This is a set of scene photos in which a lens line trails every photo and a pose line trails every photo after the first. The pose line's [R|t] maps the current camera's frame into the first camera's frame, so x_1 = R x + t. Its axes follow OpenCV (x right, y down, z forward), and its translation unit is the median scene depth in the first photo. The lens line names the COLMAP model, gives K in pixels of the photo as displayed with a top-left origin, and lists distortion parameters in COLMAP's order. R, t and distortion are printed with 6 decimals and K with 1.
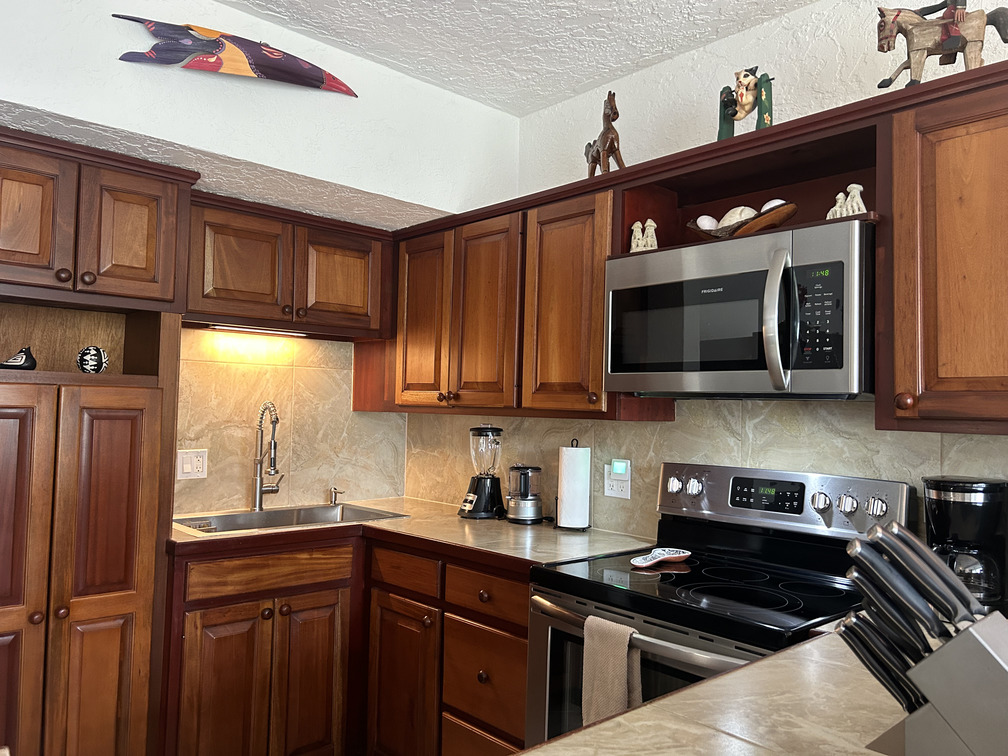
lens RADIAL K [[764.7, 0, 502.3], [0, 764.7, 373.7], [0, 0, 1]] dist [0.005690, -0.002500]
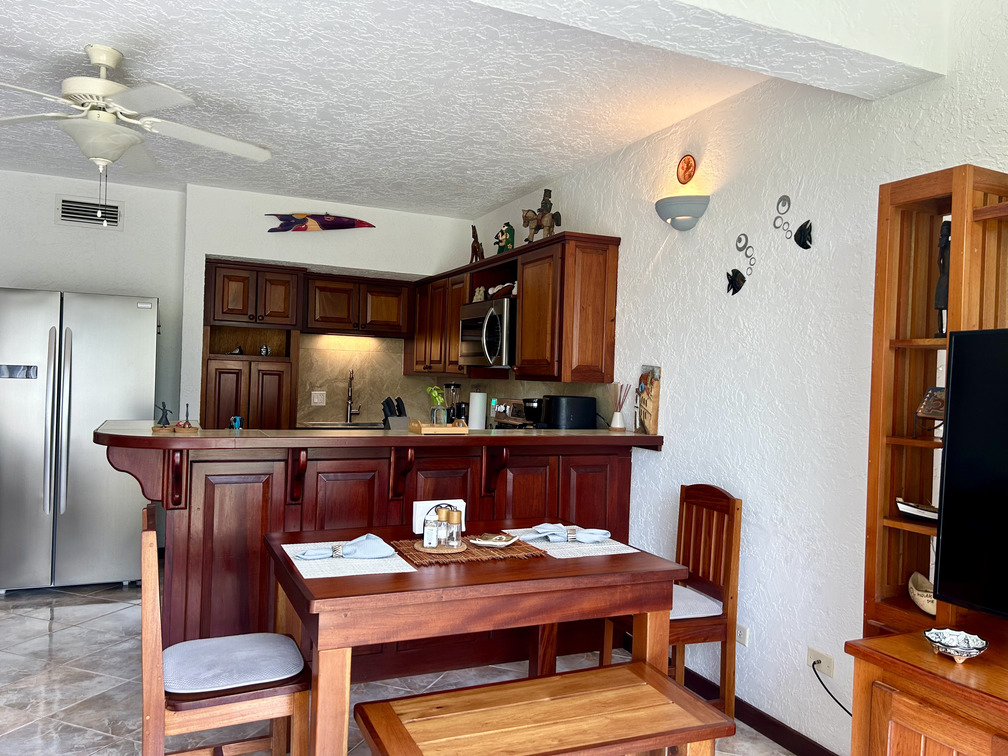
lens RADIAL K [[753.8, 0, 503.1], [0, 753.8, 382.0], [0, 0, 1]] dist [0.027859, -0.004662]
pose [[0.952947, 0.011748, -0.302910, 0.919809], [0.000871, 0.999138, 0.041492, -0.017240], [0.303136, -0.039803, 0.952116, -1.064670]]
